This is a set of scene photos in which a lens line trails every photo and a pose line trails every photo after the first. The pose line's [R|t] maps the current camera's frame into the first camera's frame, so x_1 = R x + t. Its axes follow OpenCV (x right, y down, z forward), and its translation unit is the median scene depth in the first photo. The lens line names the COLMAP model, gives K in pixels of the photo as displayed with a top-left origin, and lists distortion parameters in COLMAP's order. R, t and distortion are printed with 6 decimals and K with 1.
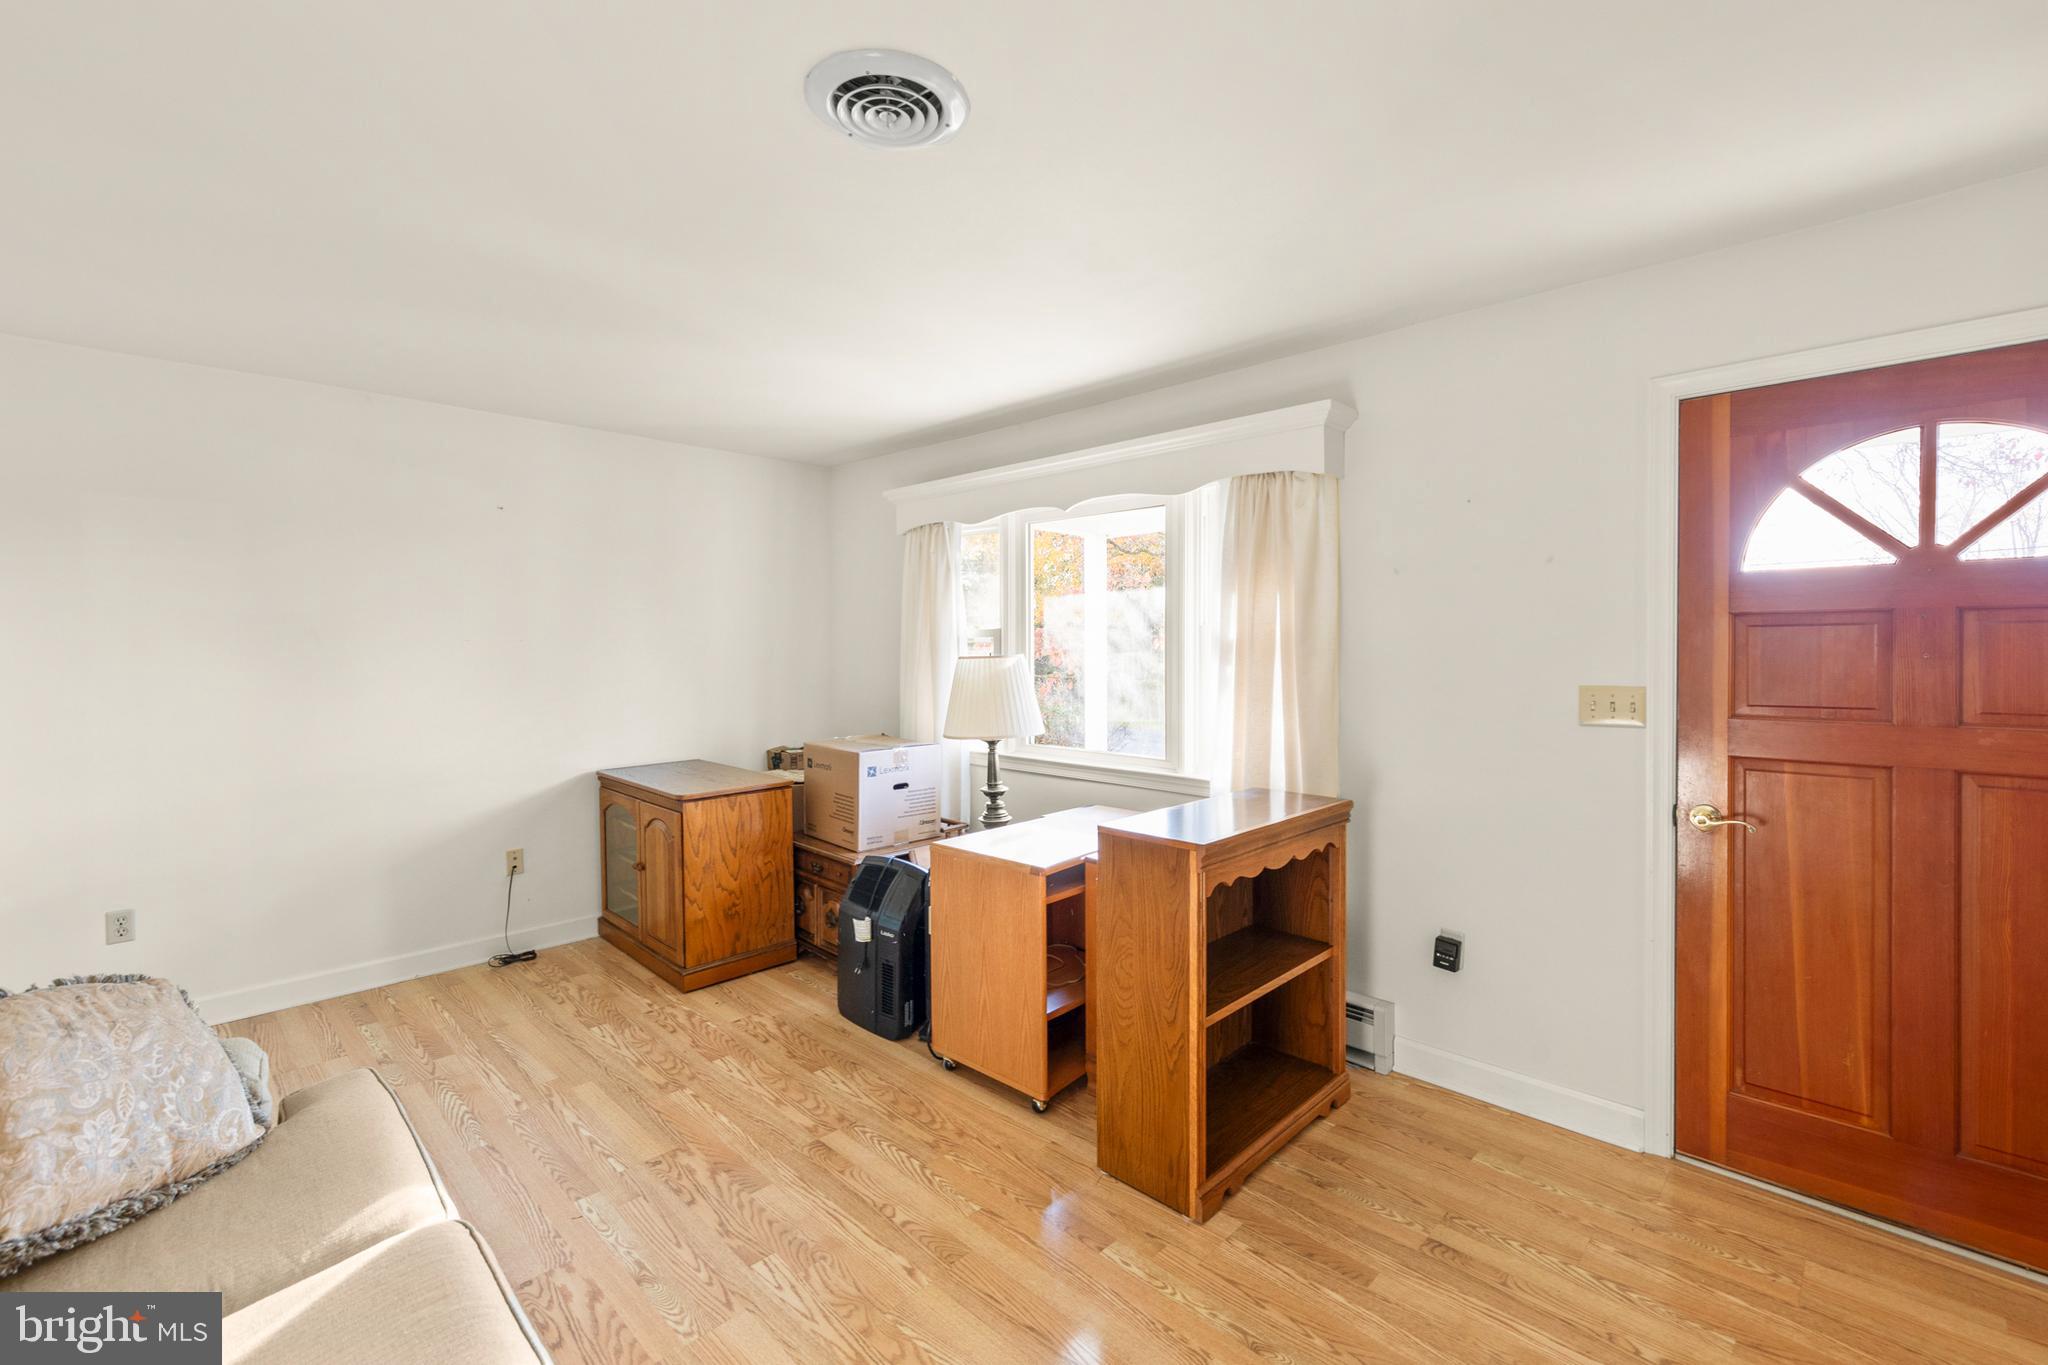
lens RADIAL K [[907.6, 0, 1017.9], [0, 907.6, 639.7], [0, 0, 1]] dist [0.000498, -0.000449]
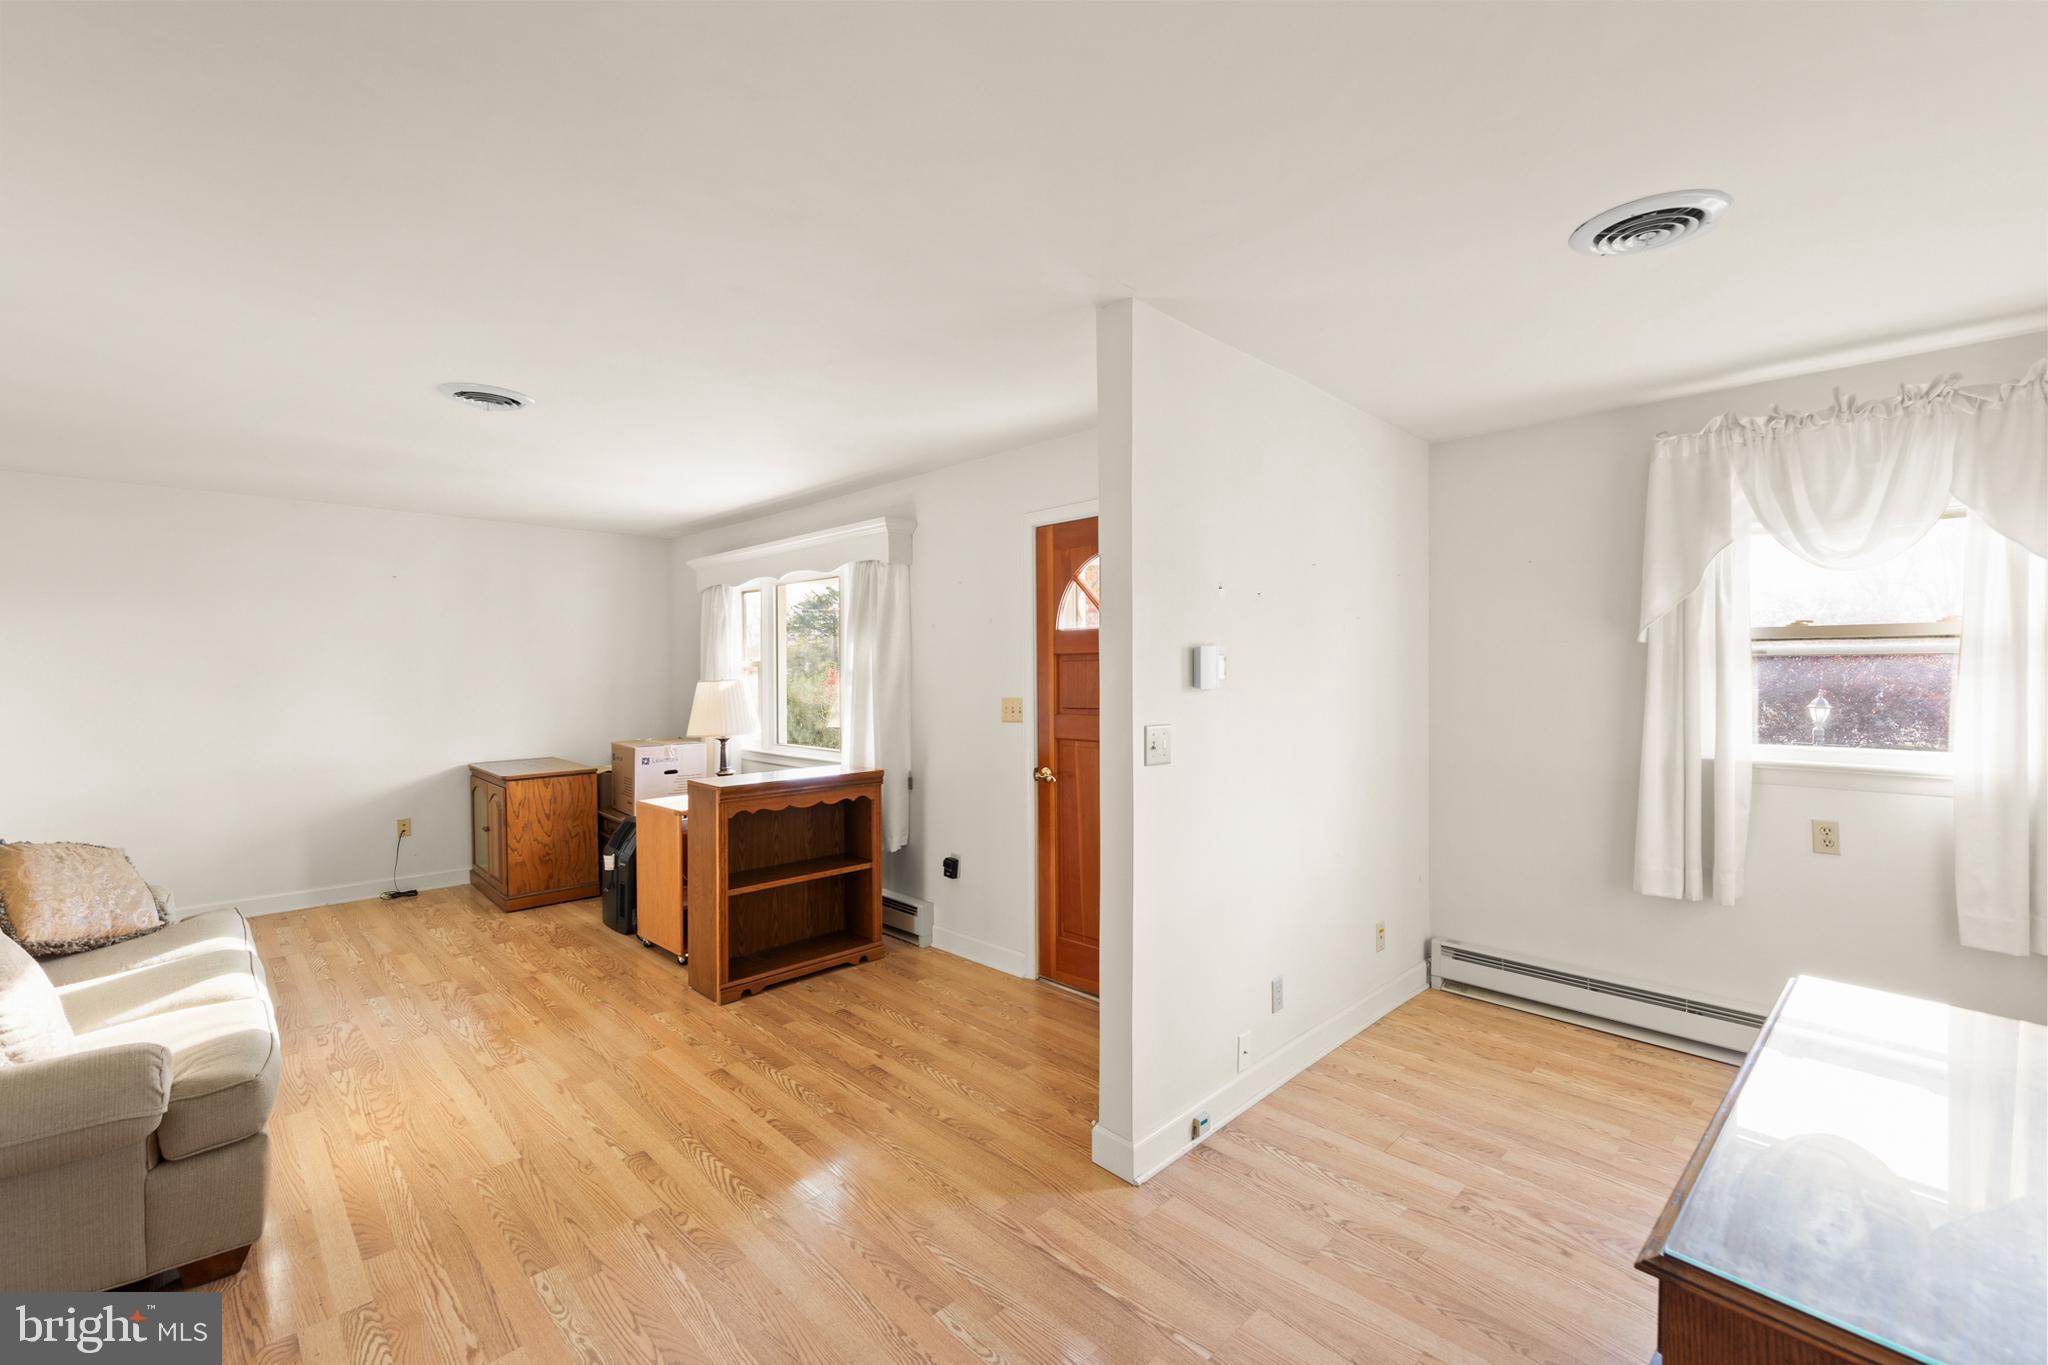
lens RADIAL K [[877.0, 0, 1059.8], [0, 877.0, 663.7], [0, 0, 1]] dist [-0.013797, -0.000503]
pose [[0.999824, 0.000870, 0.018721, 0.603195], [-0.000723, 0.999969, -0.007839, 0.002358], [-0.018727, 0.007824, 0.999794, -0.506235]]
